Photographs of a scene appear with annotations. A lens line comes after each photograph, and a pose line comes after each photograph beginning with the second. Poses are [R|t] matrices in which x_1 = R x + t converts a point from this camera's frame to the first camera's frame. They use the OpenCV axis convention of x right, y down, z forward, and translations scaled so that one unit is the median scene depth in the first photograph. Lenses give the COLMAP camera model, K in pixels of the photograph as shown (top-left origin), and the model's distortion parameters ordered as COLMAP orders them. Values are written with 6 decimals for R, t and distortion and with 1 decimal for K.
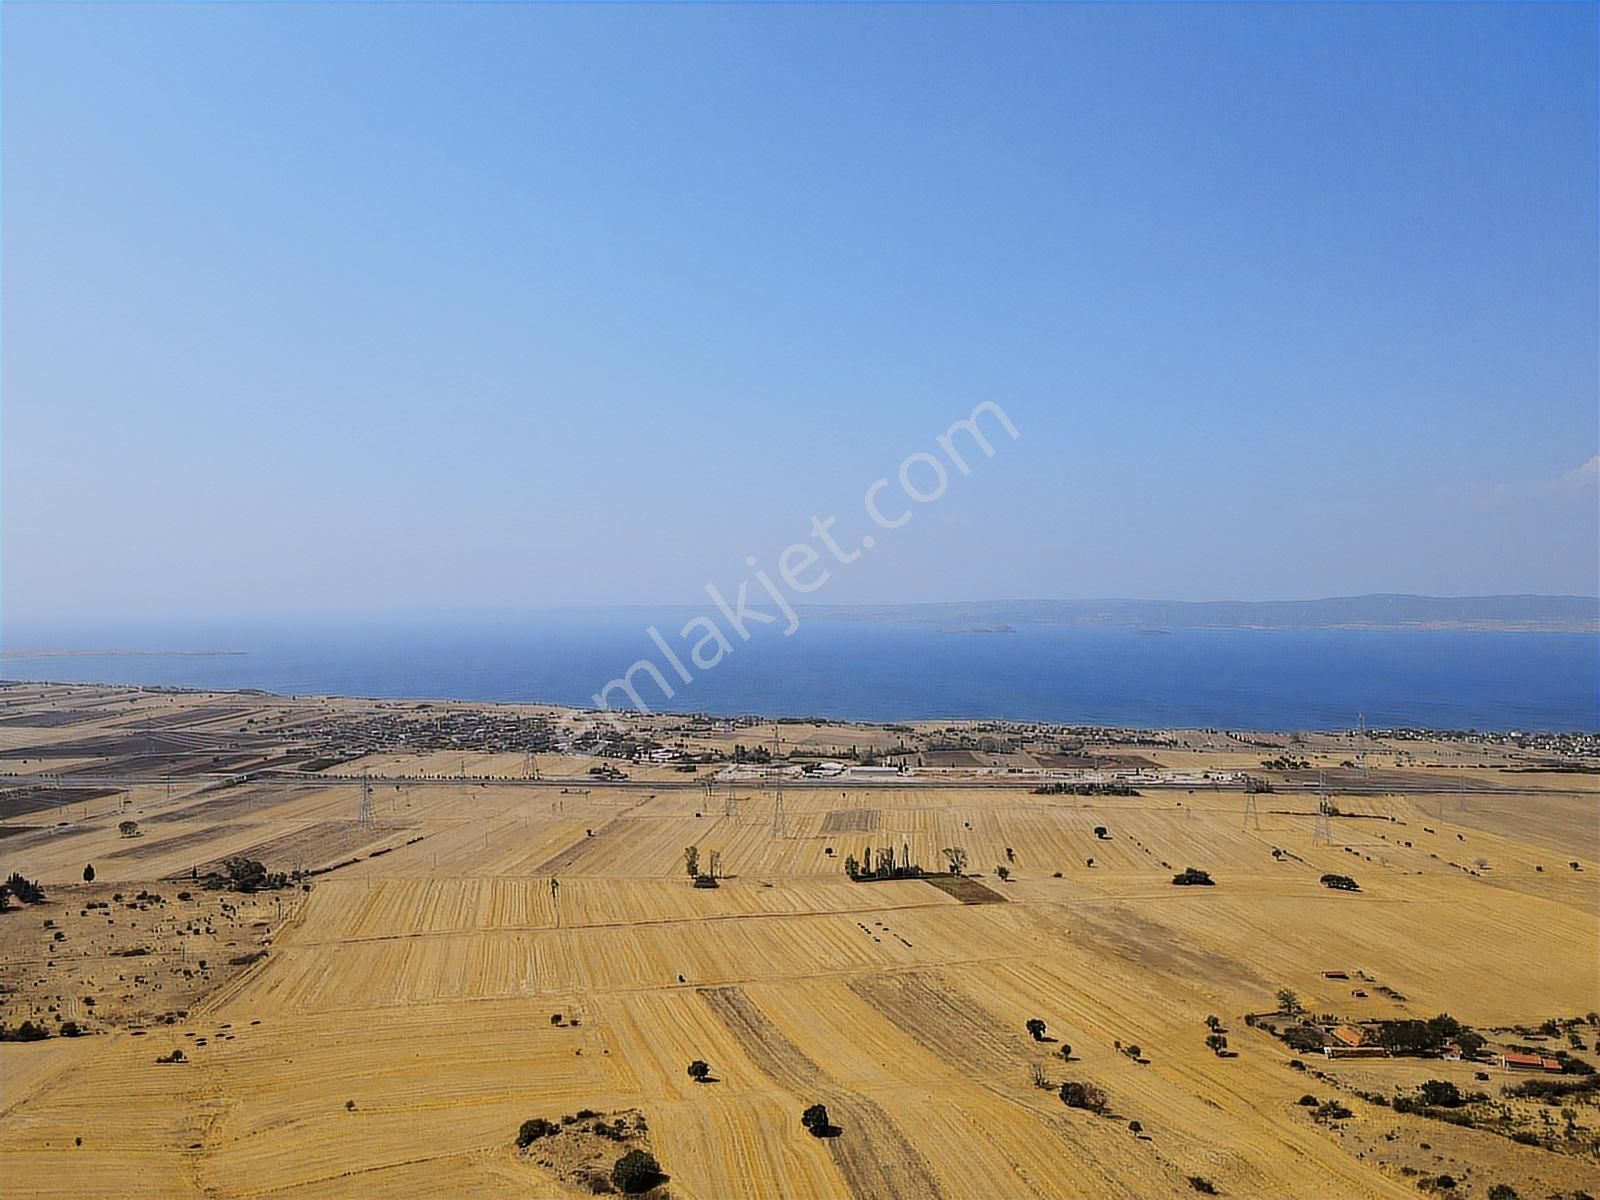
lens RADIAL K [[1166.9, 0, 790.6], [0, 1166.9, 604.7], [0, 0, 1]] dist [0.005921, 0.019847]
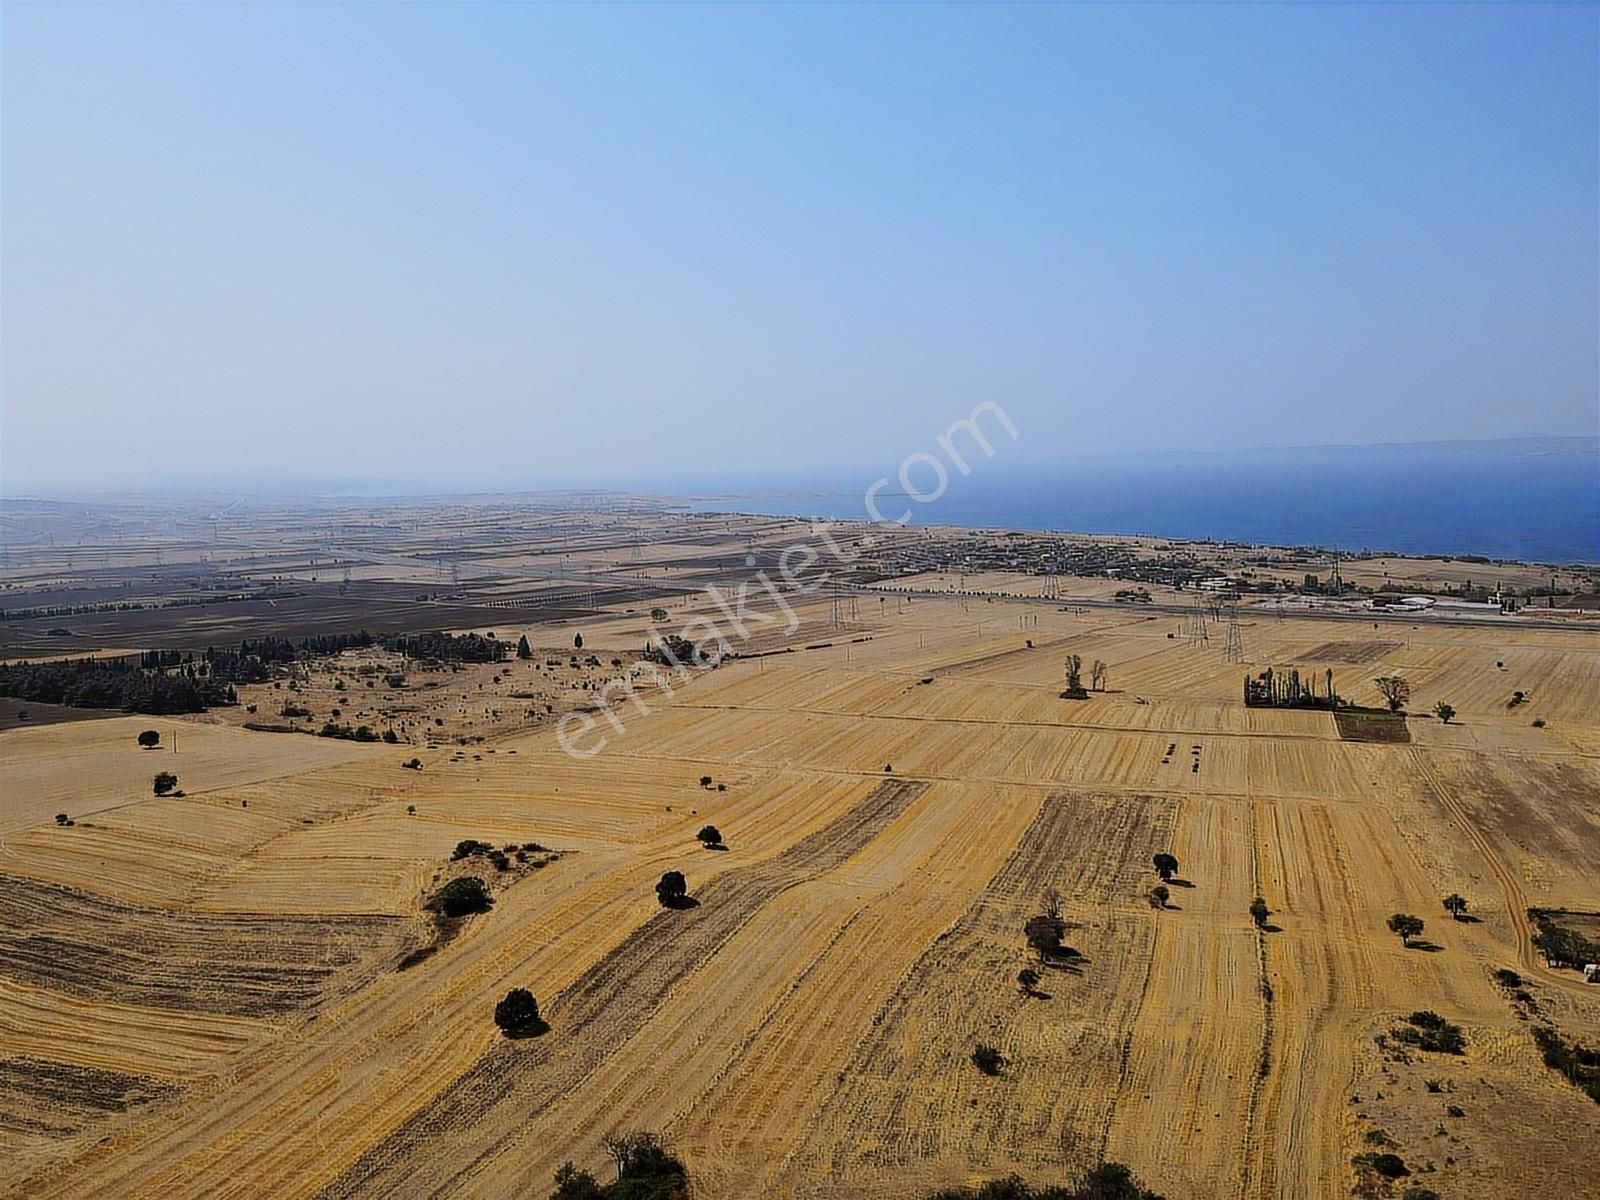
lens RADIAL K [[1166.9, 0, 793.9], [0, 1166.9, 586.9], [0, 0, 1]] dist [0.005921, 0.019847]
pose [[0.839681, 0.037302, -0.541798, 0.232498], [0.025212, 0.993885, 0.107500, 0.058506], [0.542495, -0.103925, 0.833606, 0.157777]]
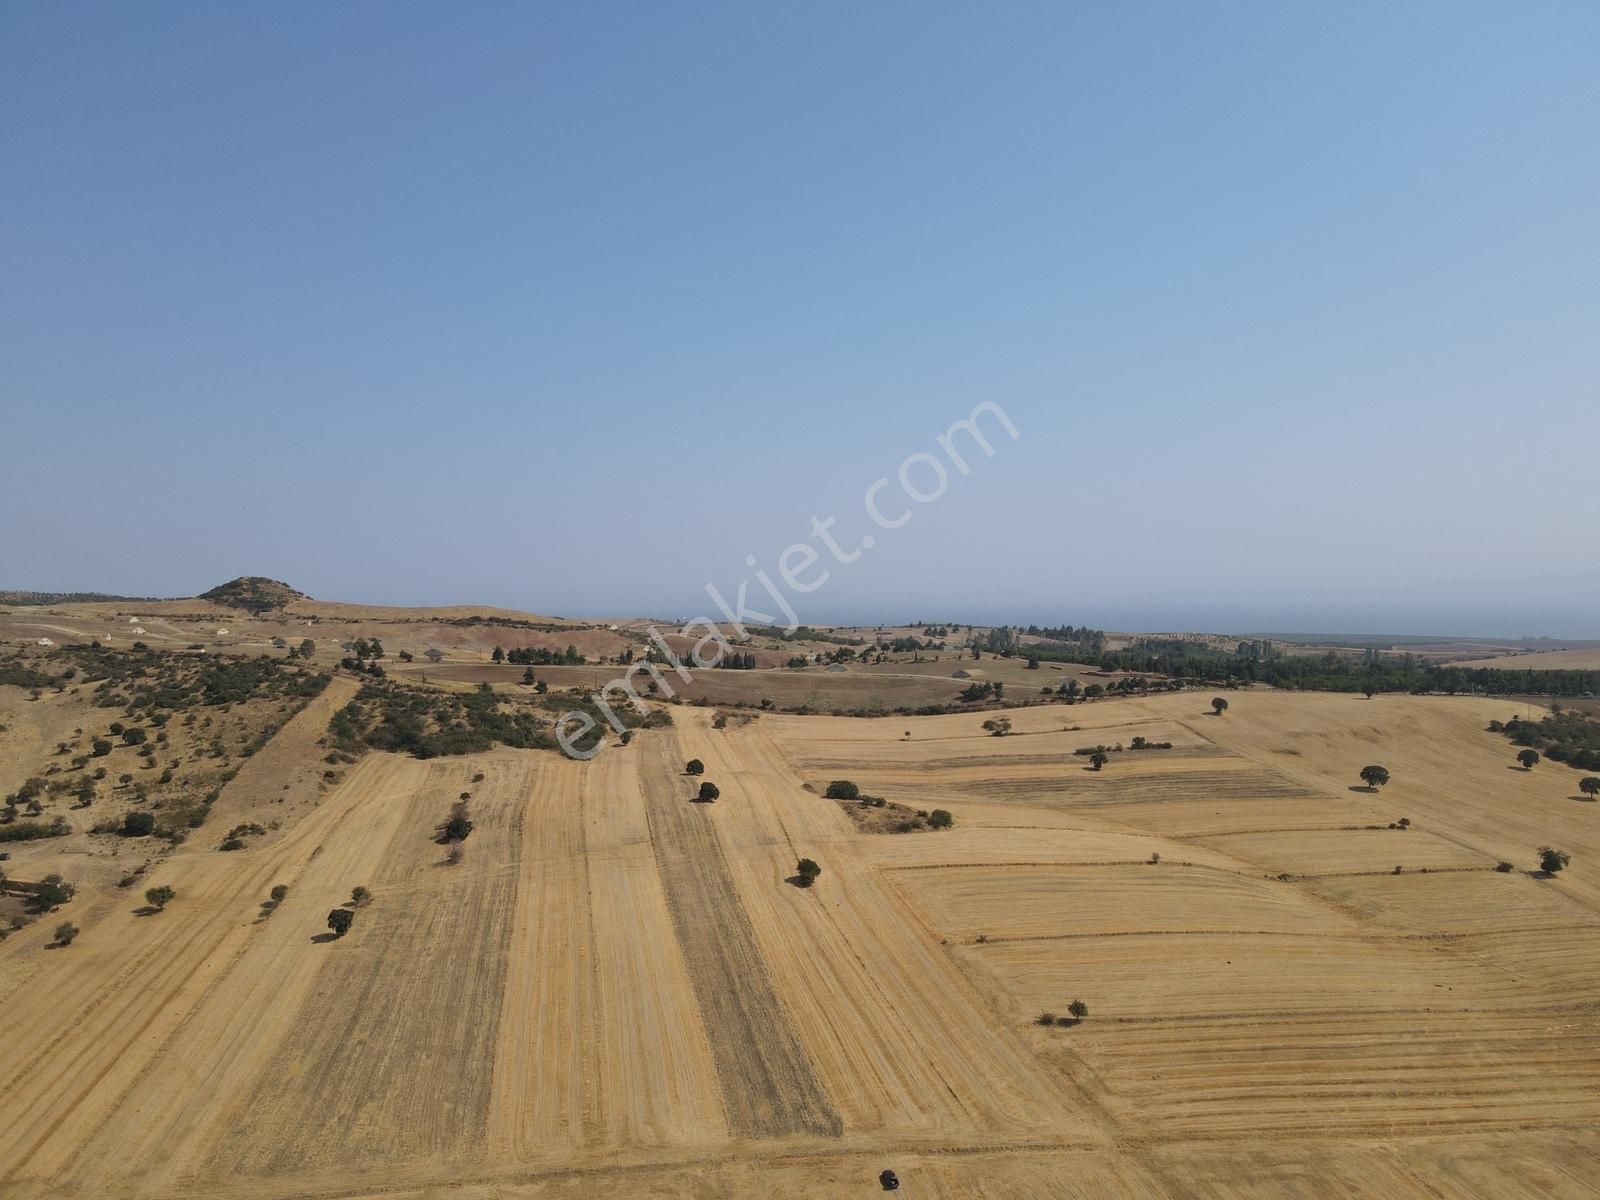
lens RADIAL K [[1166.9, 0, 797.1], [0, 1166.9, 607.6], [0, 0, 1]] dist [0.005921, 0.019847]
pose [[-0.998676, 0.012991, 0.049767, -0.060066], [0.013793, 0.999780, 0.015805, 0.094121], [-0.049551, 0.016471, -0.998636, 0.968823]]
